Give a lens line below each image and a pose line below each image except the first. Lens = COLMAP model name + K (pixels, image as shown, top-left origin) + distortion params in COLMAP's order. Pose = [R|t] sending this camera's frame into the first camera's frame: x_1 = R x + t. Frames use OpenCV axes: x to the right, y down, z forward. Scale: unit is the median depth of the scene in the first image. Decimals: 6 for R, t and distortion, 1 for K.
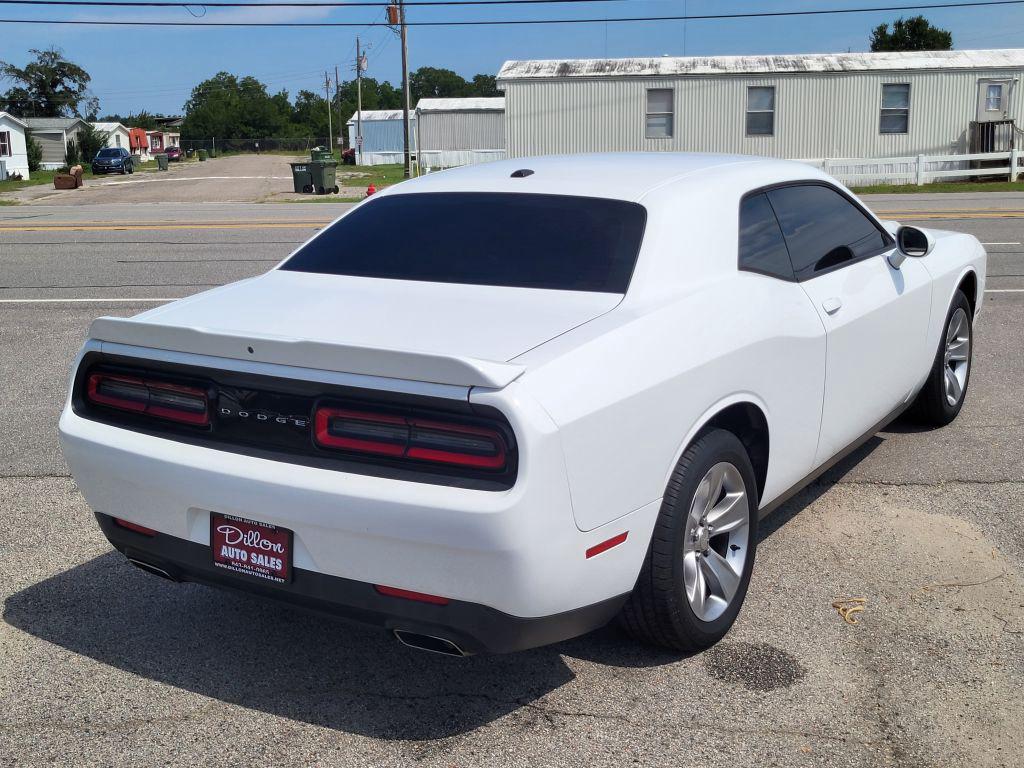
lens RADIAL K [[1195.7, 0, 524.5], [0, 1195.7, 382.4], [0, 0, 1]] dist [0.034043, -0.019294]
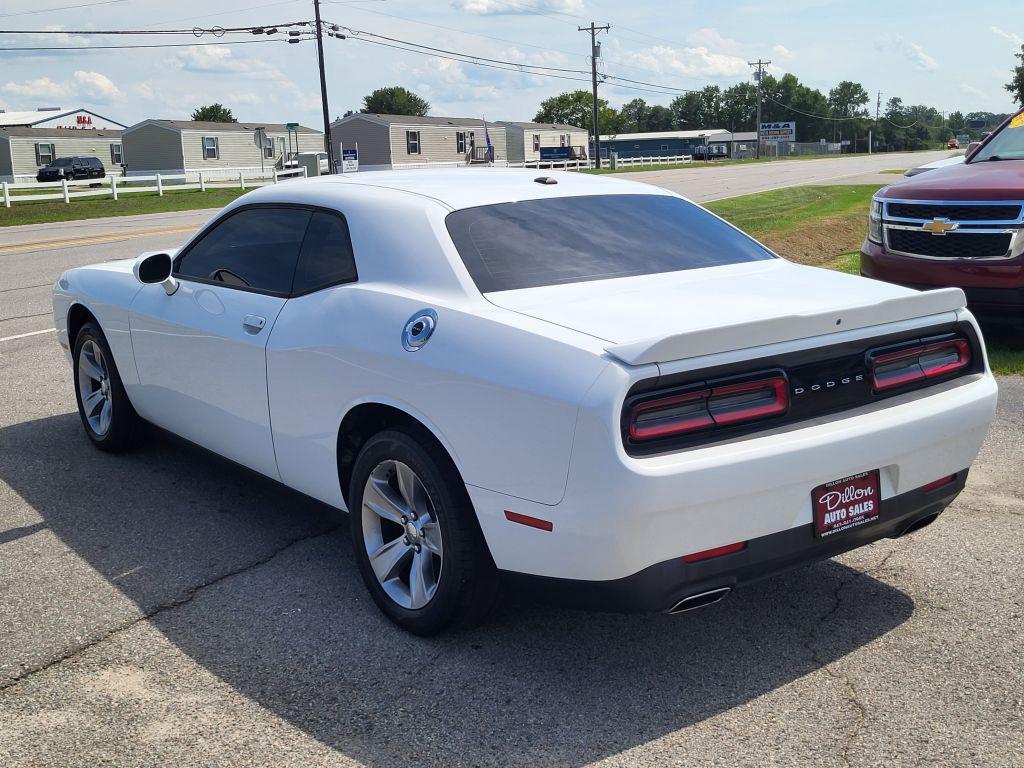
lens RADIAL K [[1192.0, 0, 508.2], [0, 1192.0, 399.7], [0, 0, 1]] dist [0.035899, 0.005734]
pose [[0.349117, -0.183990, 0.918839, -0.112452], [0.221169, 0.969012, 0.110002, -0.012041], [-0.910605, 0.164815, 0.378992, 0.072858]]
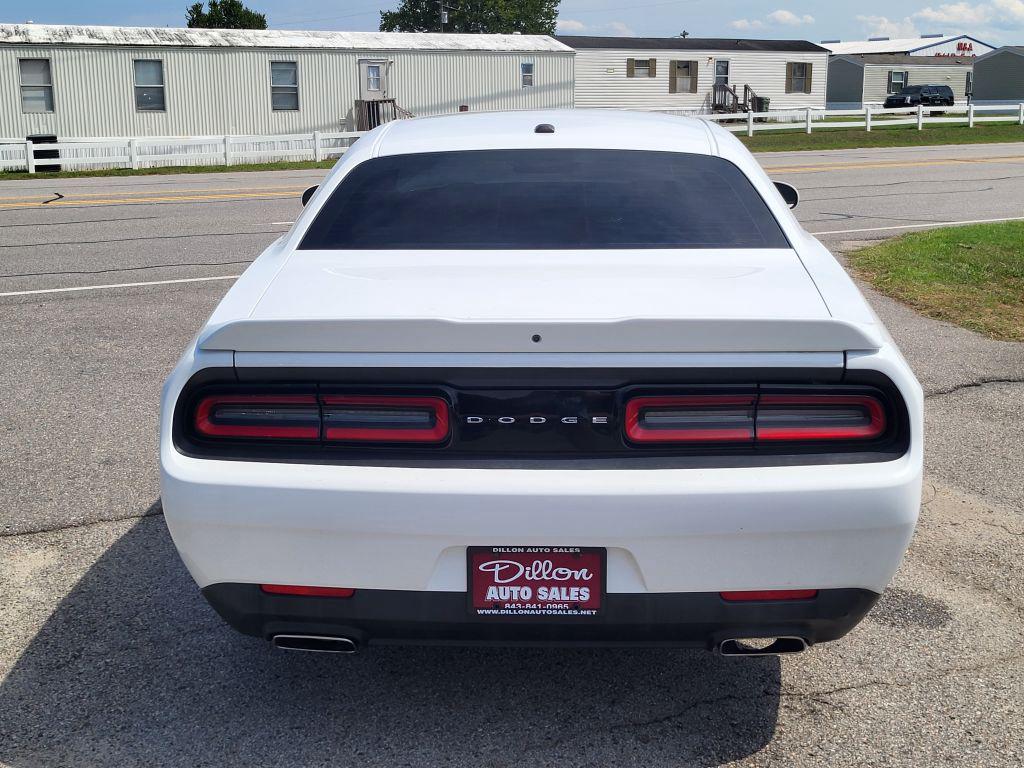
lens RADIAL K [[1195.7, 0, 524.5], [0, 1195.7, 382.4], [0, 0, 1]] dist [0.034043, -0.019294]
pose [[0.858369, -0.107628, 0.501617, -0.053587], [0.099418, 0.994109, 0.043174, -0.002735], [-0.503308, 0.012811, 0.864012, 0.025784]]
